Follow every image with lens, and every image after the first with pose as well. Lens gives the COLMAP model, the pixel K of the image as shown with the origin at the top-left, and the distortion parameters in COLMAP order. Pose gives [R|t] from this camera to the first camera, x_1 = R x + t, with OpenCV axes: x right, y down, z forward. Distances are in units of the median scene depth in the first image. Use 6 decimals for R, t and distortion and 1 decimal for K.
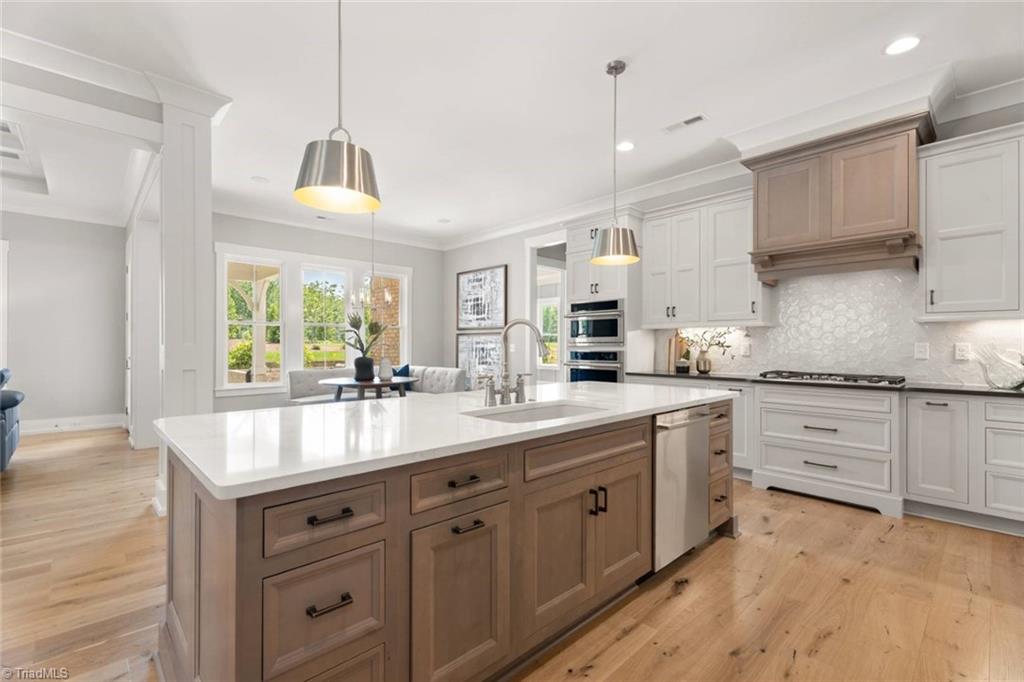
lens RADIAL K [[456.9, 0, 510.5], [0, 456.9, 344.2], [0, 0, 1]] dist [0.003666, -0.000051]
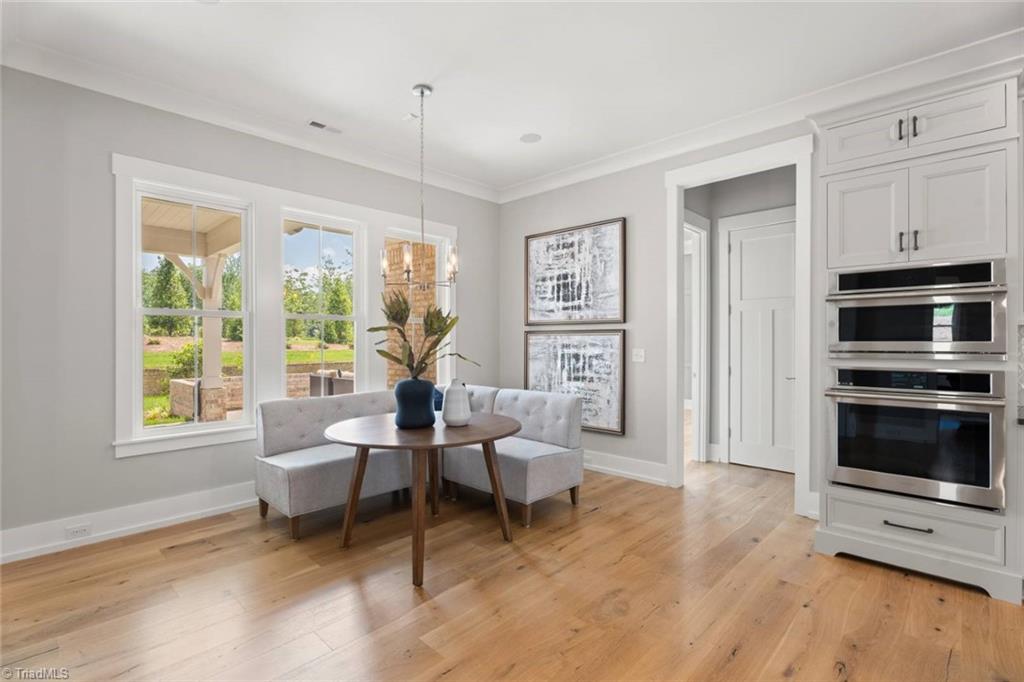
lens RADIAL K [[479.2, 0, 512.0], [0, 479.2, 341.0], [0, 0, 1]] dist [-0.007731, 0.000275]
pose [[0.998831, -0.003247, 0.048229, -0.216186], [0.003078, 0.999989, 0.003576, -0.015049], [-0.048240, -0.003424, 0.998830, 0.425406]]
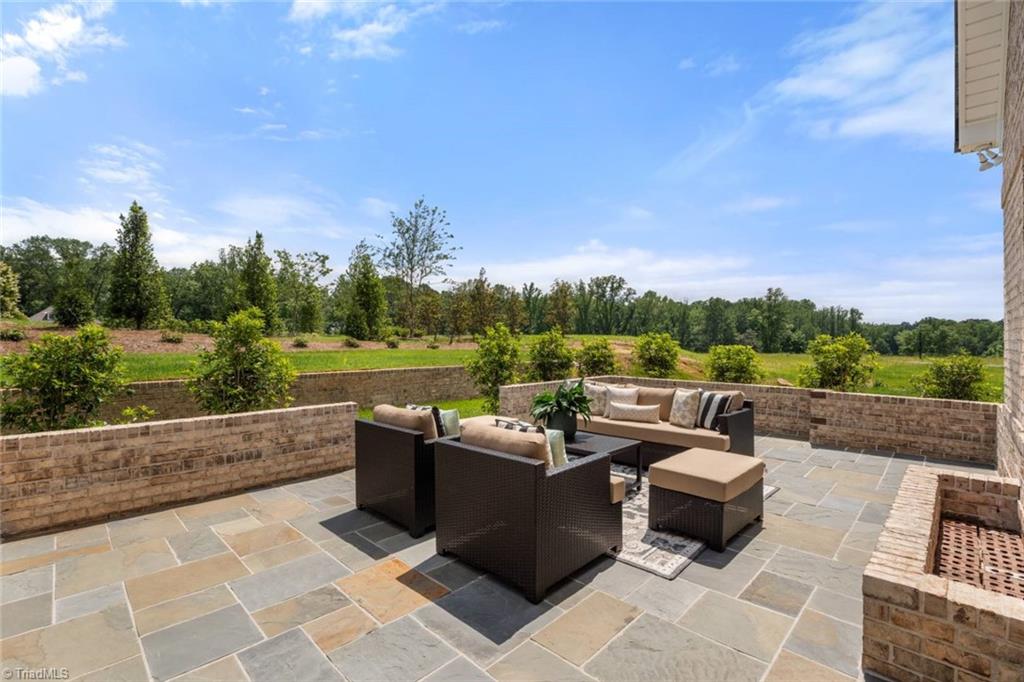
lens RADIAL K [[454.6, 0, 507.5], [0, 454.6, 342.7], [0, 0, 1]] dist [0.002077, 0.000255]
pose [[0.999660, 0.000622, 0.026081, -0.666679], [-0.000886, 0.999948, 0.010116, -0.001822], [-0.026074, -0.010135, 0.999609, 1.549088]]
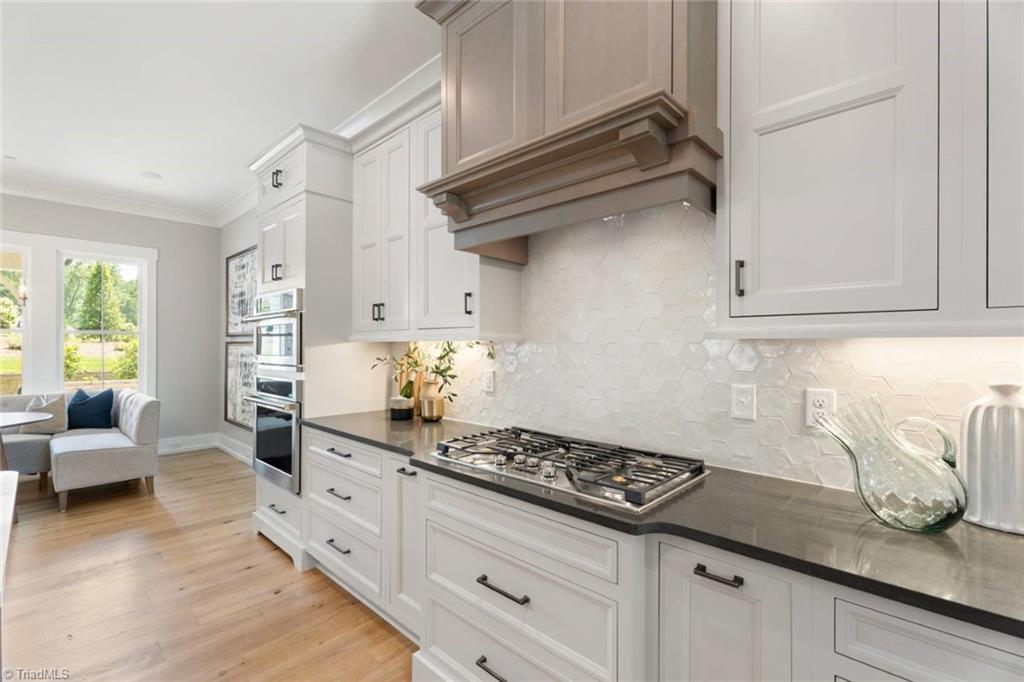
lens RADIAL K [[456.9, 0, 510.5], [0, 456.9, 344.2], [0, 0, 1]] dist [0.003666, -0.000051]
pose [[0.998372, 0.001521, 0.057025, 0.371195], [-0.001366, 0.999995, -0.002755, -0.022775], [-0.057029, 0.002672, 0.998369, 0.325822]]
